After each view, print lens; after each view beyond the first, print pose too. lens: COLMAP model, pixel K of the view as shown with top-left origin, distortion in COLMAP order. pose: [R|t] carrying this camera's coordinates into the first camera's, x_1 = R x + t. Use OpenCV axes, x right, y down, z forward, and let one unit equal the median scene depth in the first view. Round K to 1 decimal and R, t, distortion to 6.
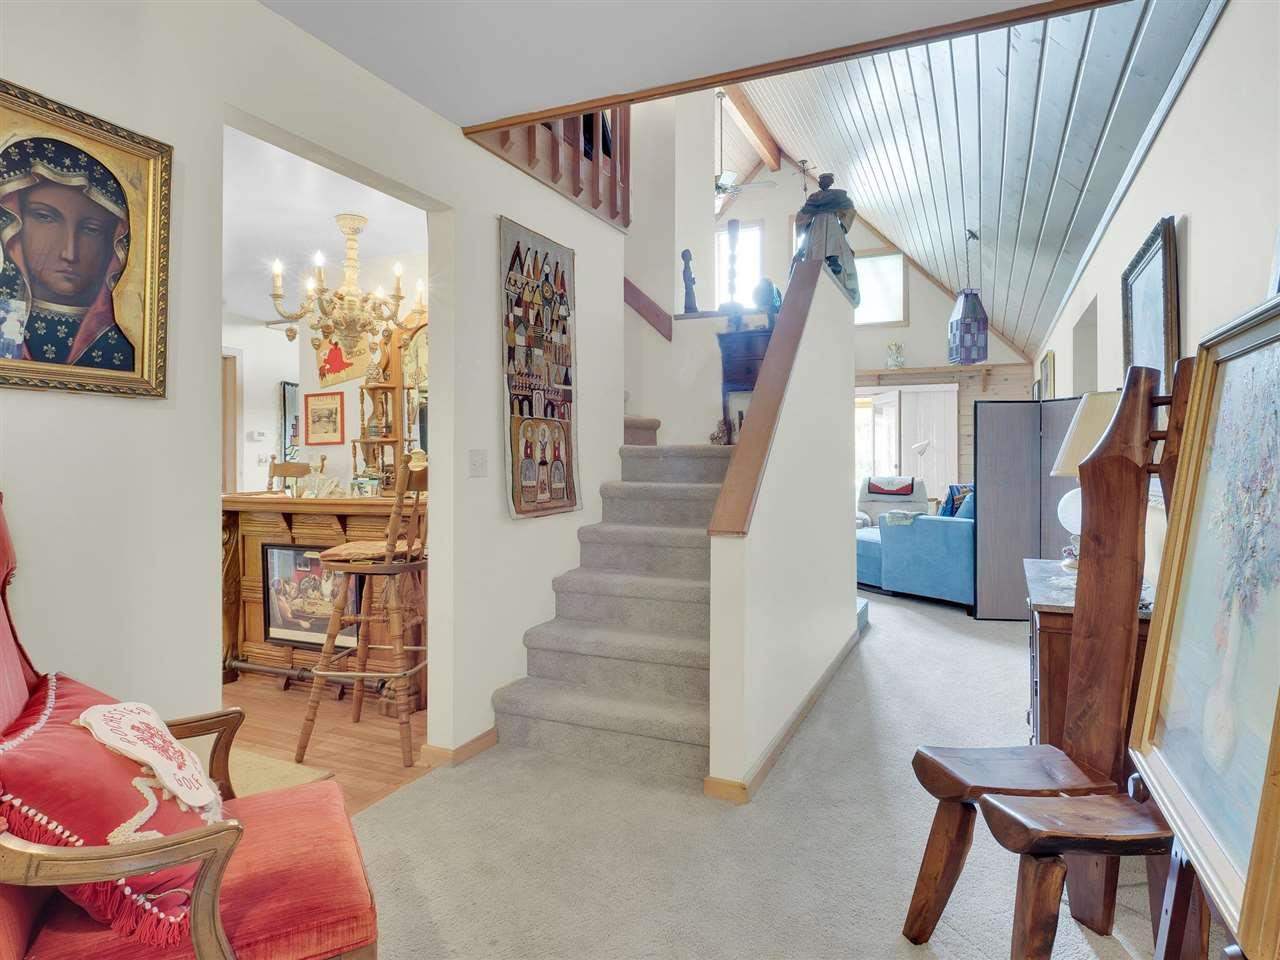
lens RADIAL K [[749.7, 0, 642.1], [0, 749.7, 461.5], [0, 0, 1]] dist [-0.002988, 0.000516]
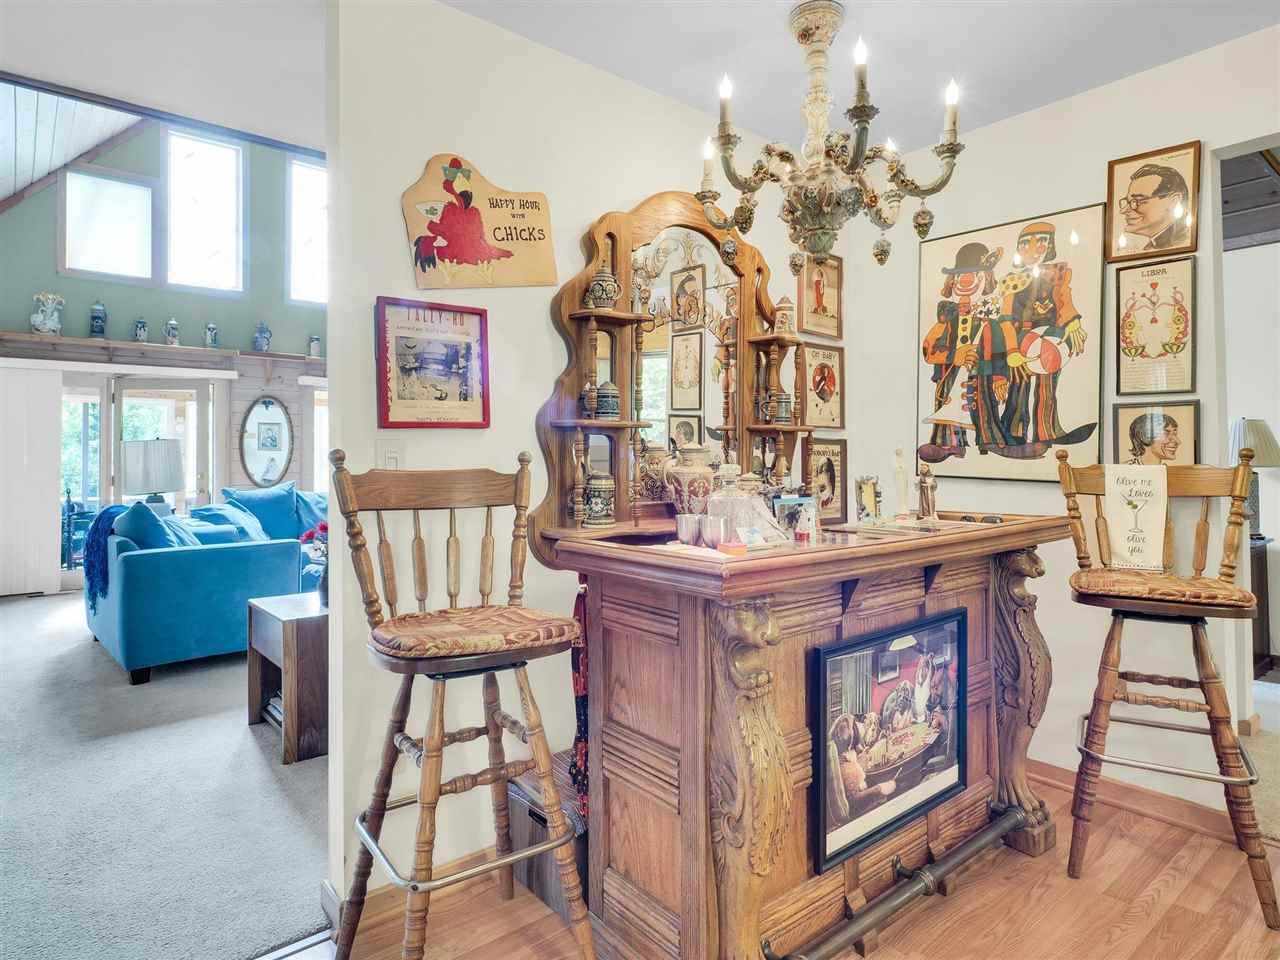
lens RADIAL K [[749.7, 0, 642.1], [0, 749.7, 461.5], [0, 0, 1]] dist [-0.002988, 0.000516]
pose [[0.436494, -0.002070, 0.899705, -0.762378], [0.010655, 0.999939, -0.002869, -0.000902], [-0.899644, 0.010839, 0.436490, 0.725959]]
